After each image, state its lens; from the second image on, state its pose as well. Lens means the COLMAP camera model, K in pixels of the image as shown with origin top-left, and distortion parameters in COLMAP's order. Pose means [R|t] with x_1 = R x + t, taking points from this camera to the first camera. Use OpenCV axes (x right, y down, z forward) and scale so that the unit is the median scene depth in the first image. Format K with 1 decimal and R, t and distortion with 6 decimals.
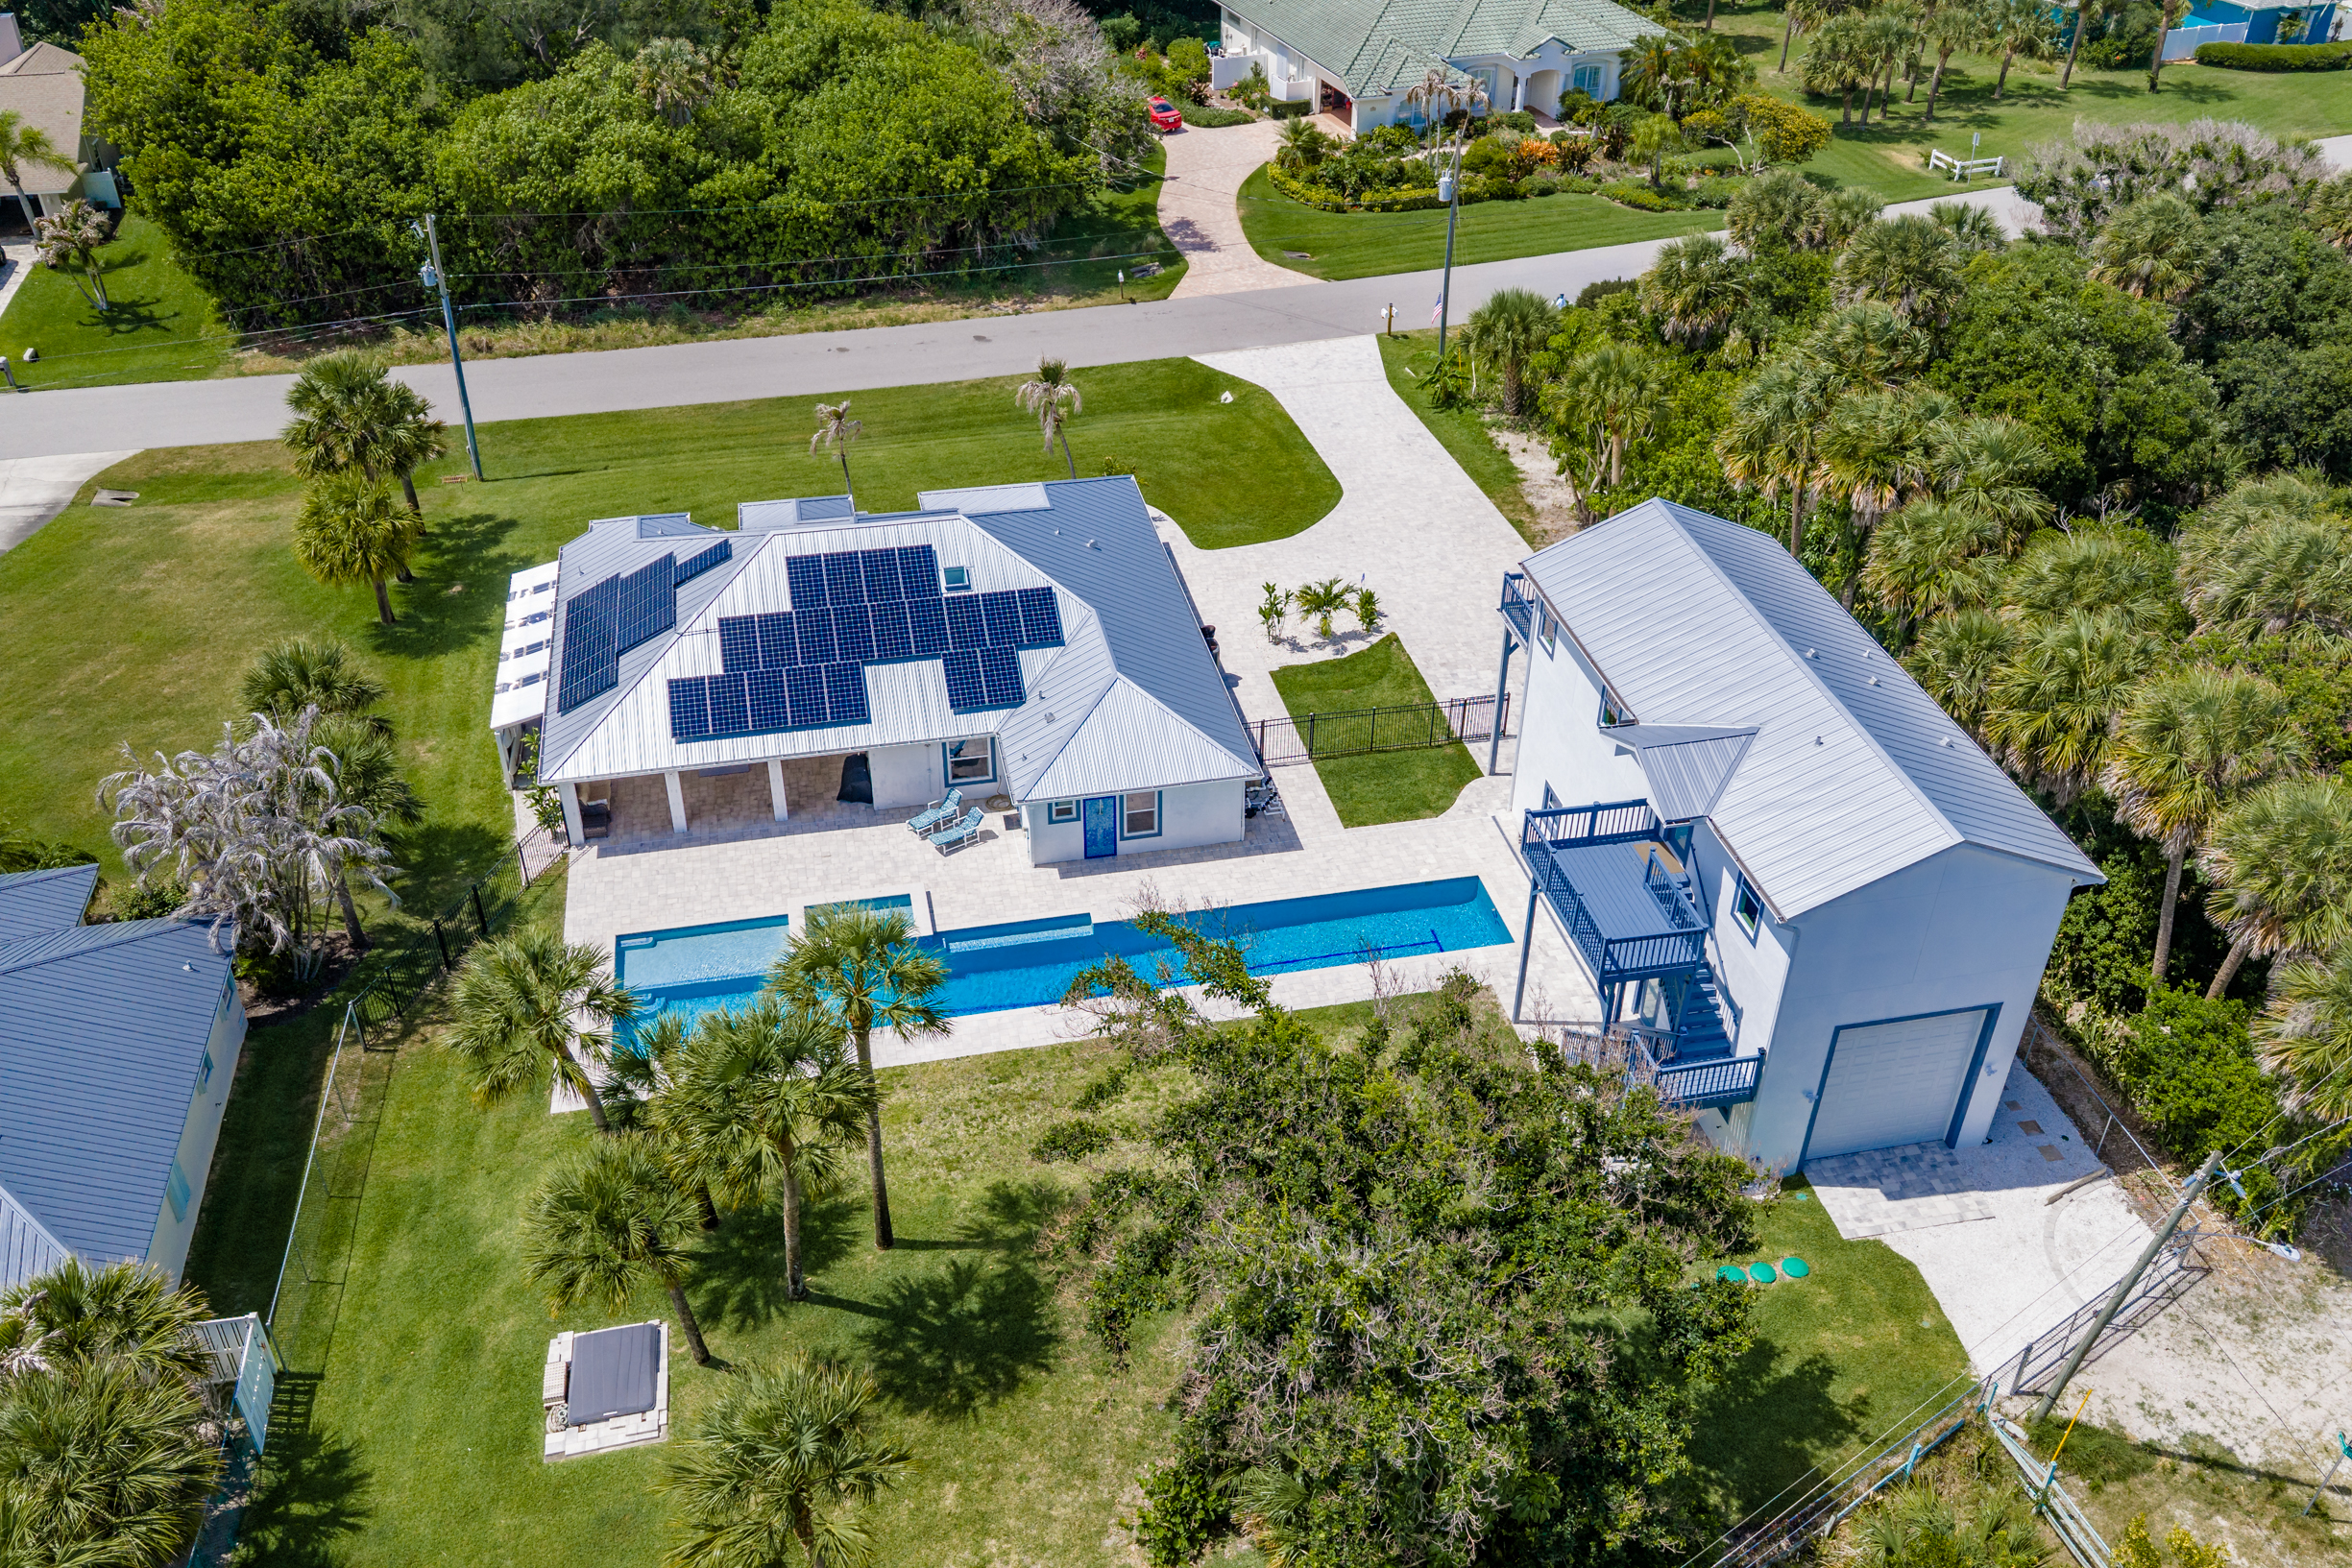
lens RADIAL K [[1952.1, 0, 1183.0], [0, 1952.1, 788.5], [0, 0, 1]] dist [0.025229, -0.039656]
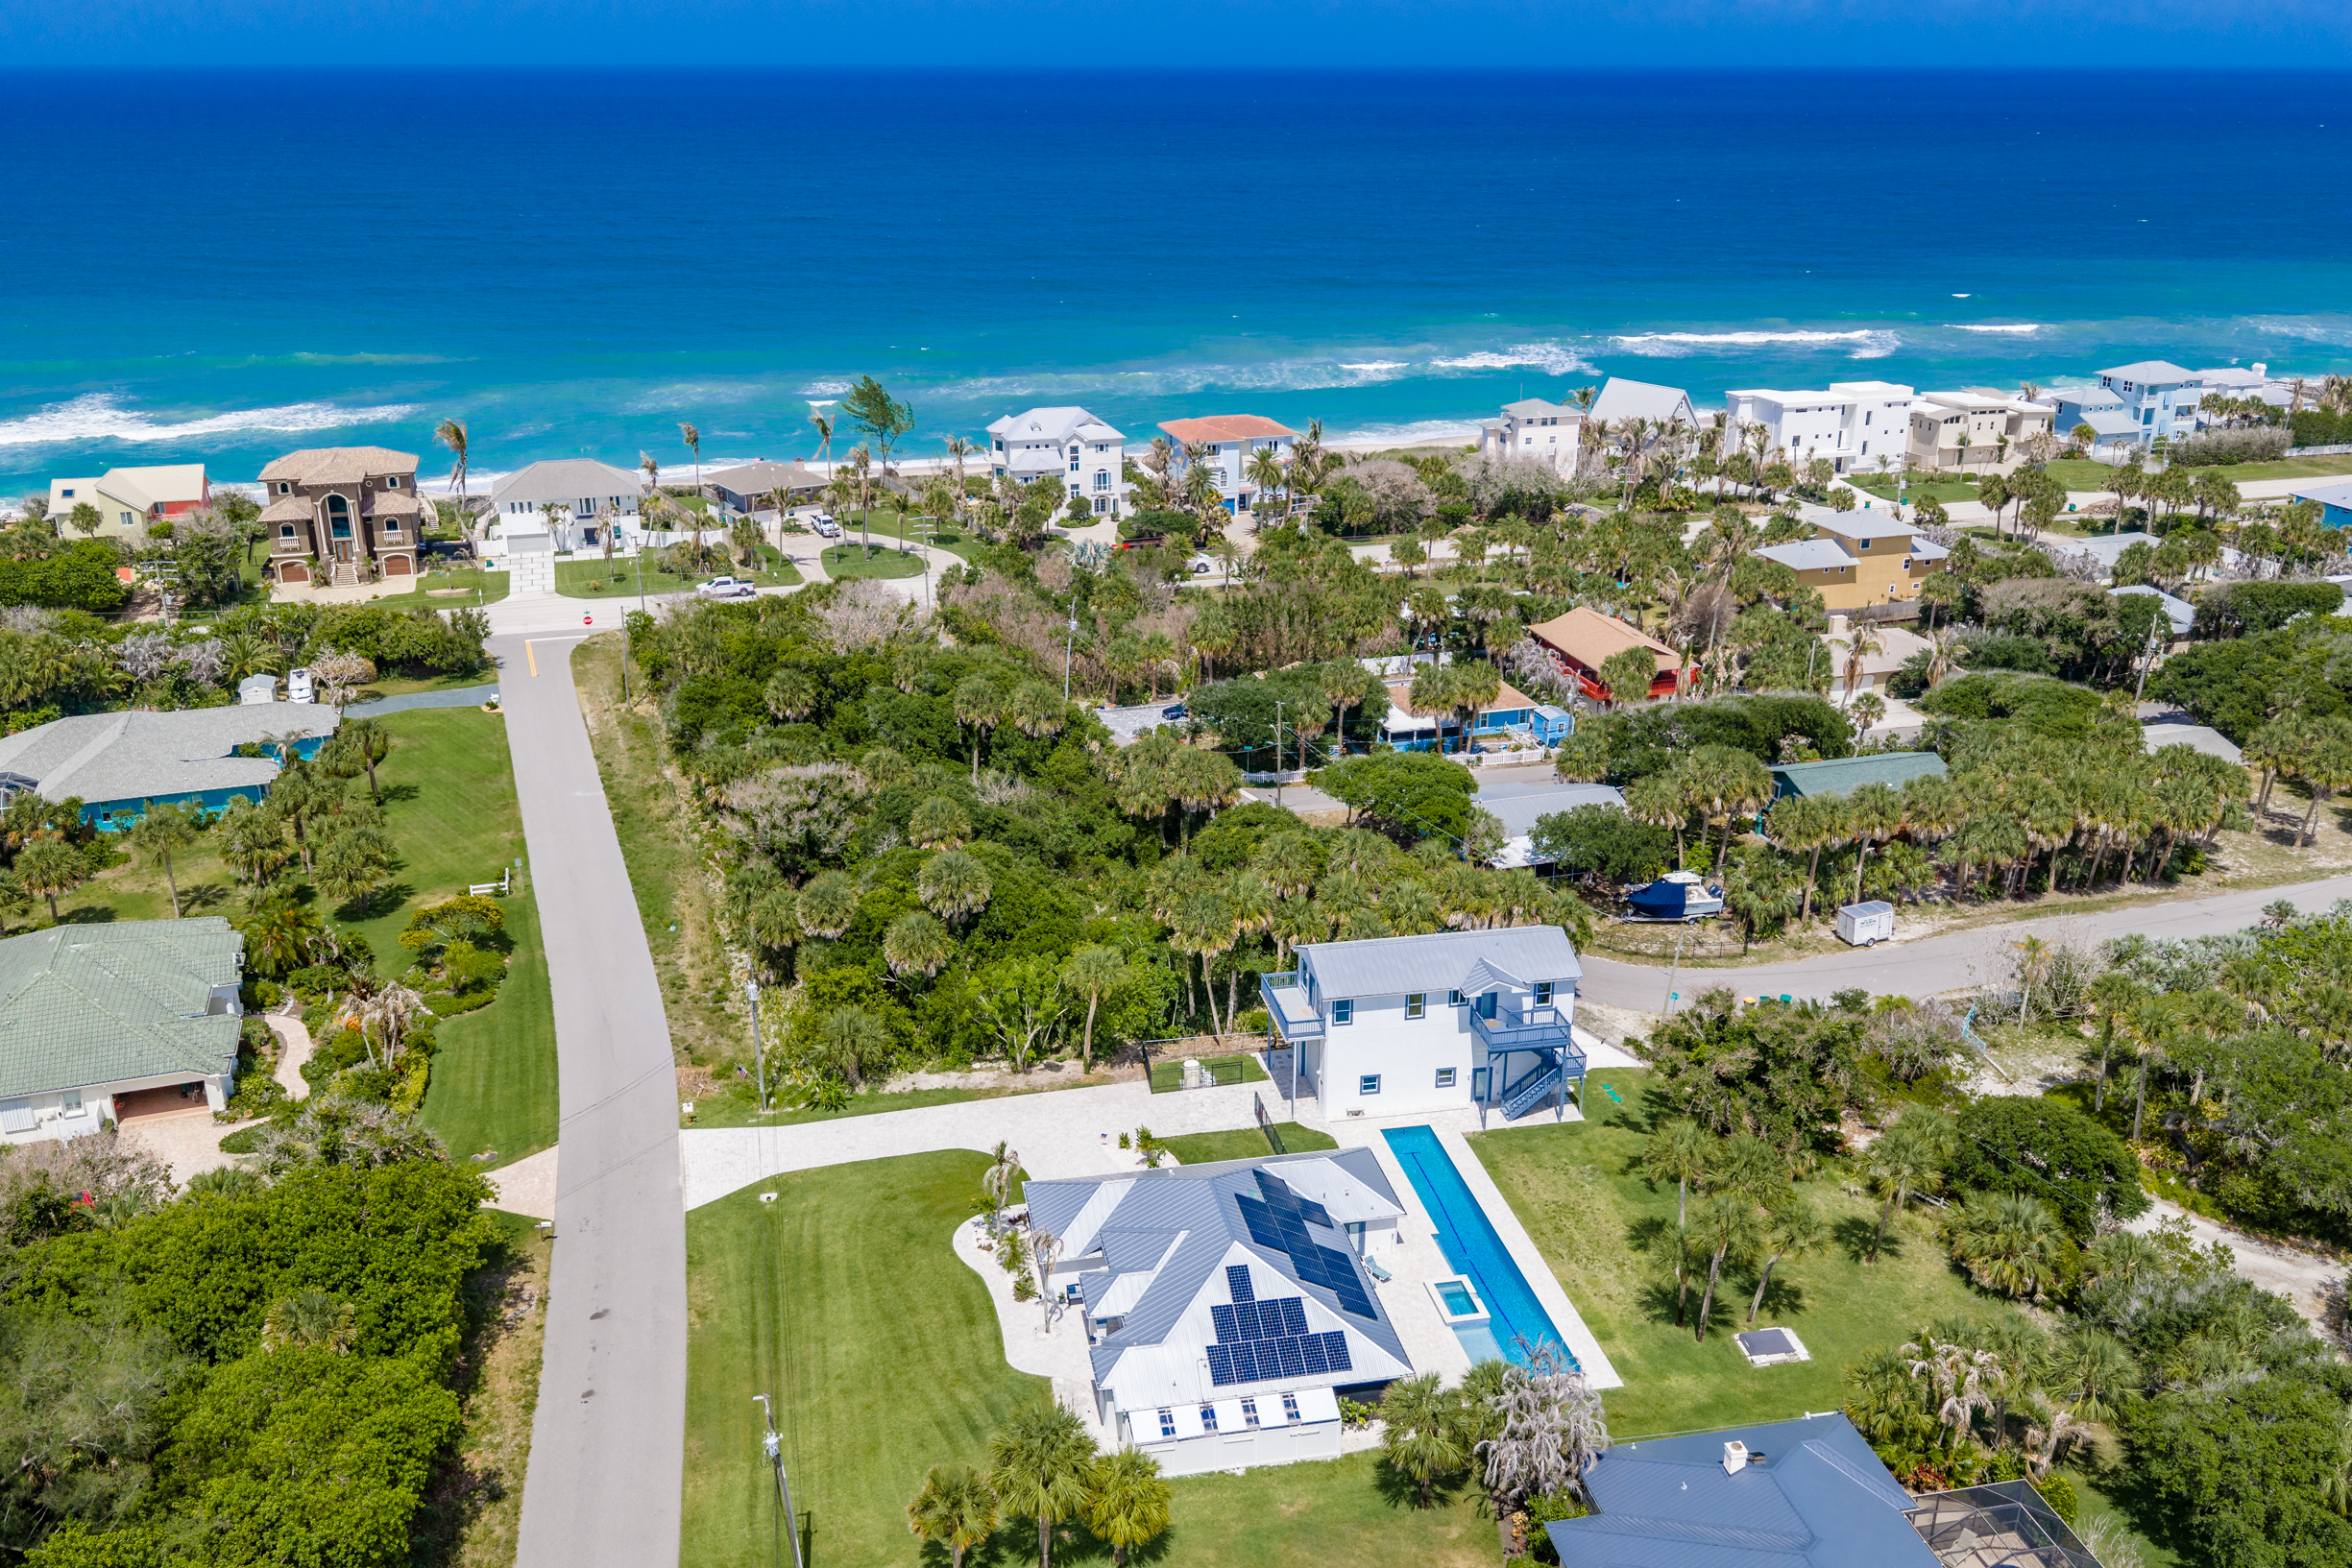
lens RADIAL K [[1952.1, 0, 1183.0], [0, 1952.1, 788.5], [0, 0, 1]] dist [0.025229, -0.039656]
pose [[0.014024, -0.362001, 0.932072, -1.585116], [0.569771, 0.768912, 0.290060, -0.914491], [-0.821684, 0.527000, 0.217041, 0.498777]]
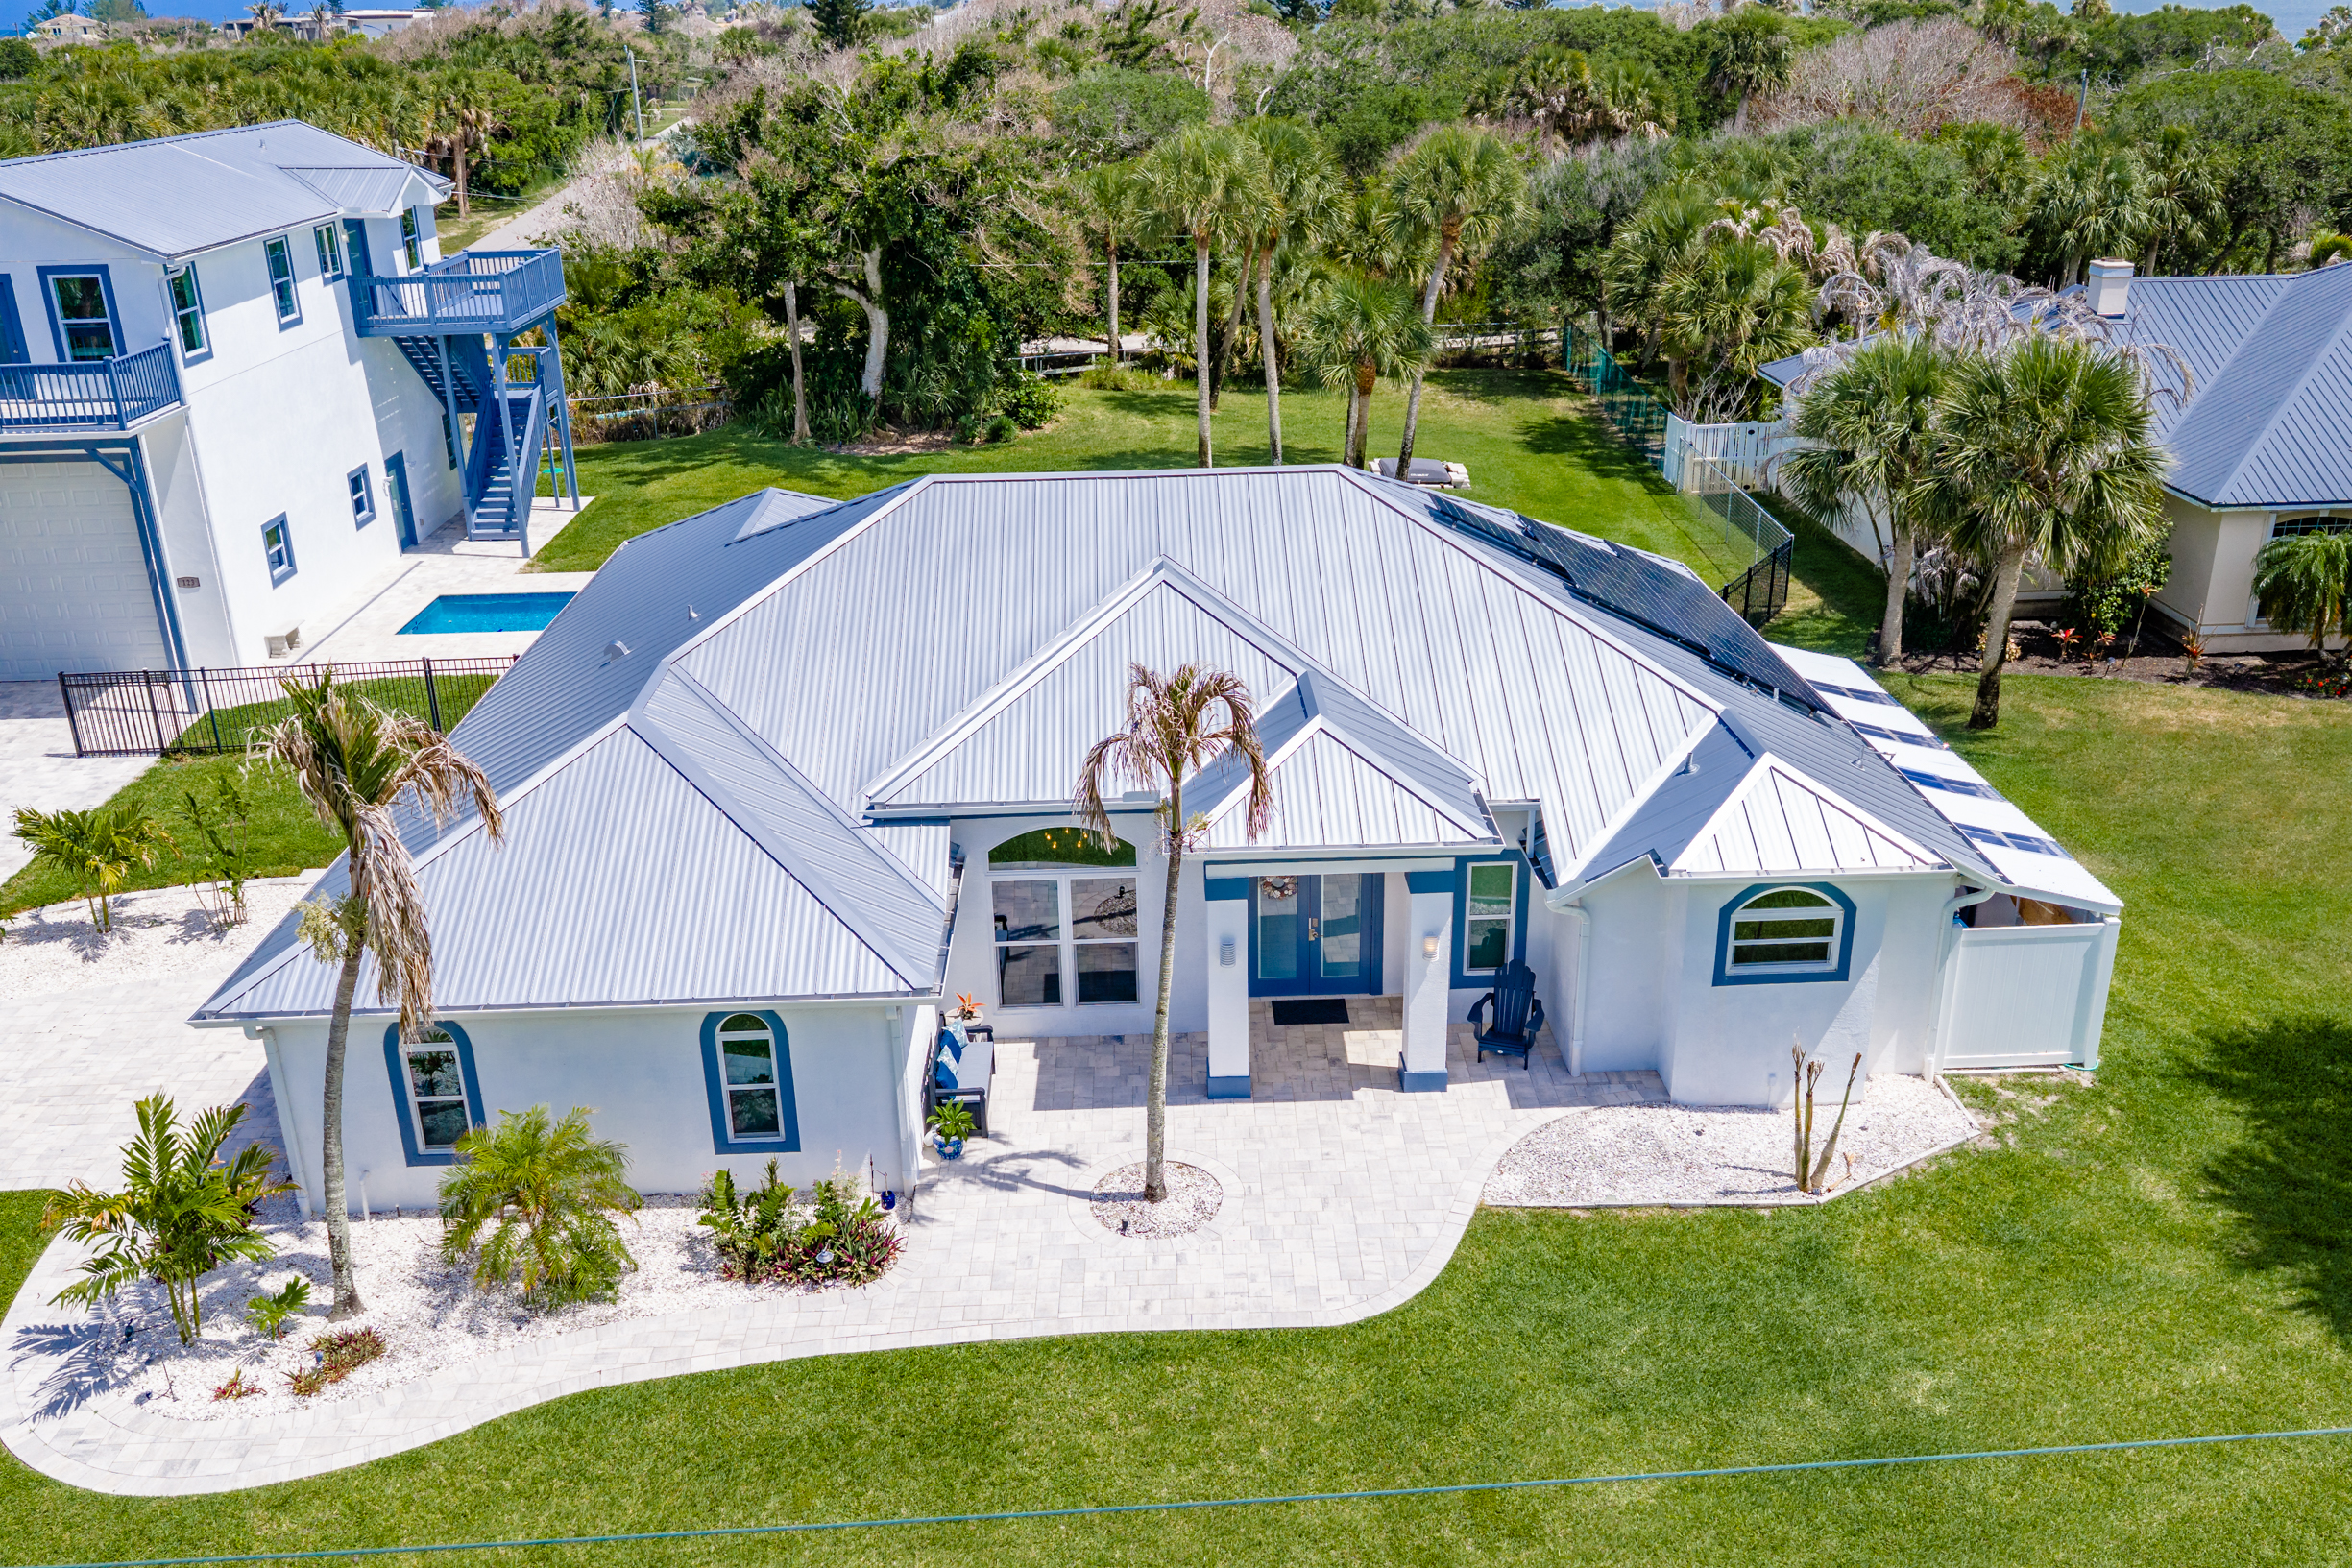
lens RADIAL K [[1952.1, 0, 1183.0], [0, 1952.1, 788.5], [0, 0, 1]] dist [0.025229, -0.039656]
pose [[-0.984169, -0.060245, 0.166682, -0.258805], [0.106683, 0.549632, 0.828567, -0.483256], [-0.141531, 0.833232, -0.534504, 1.332075]]
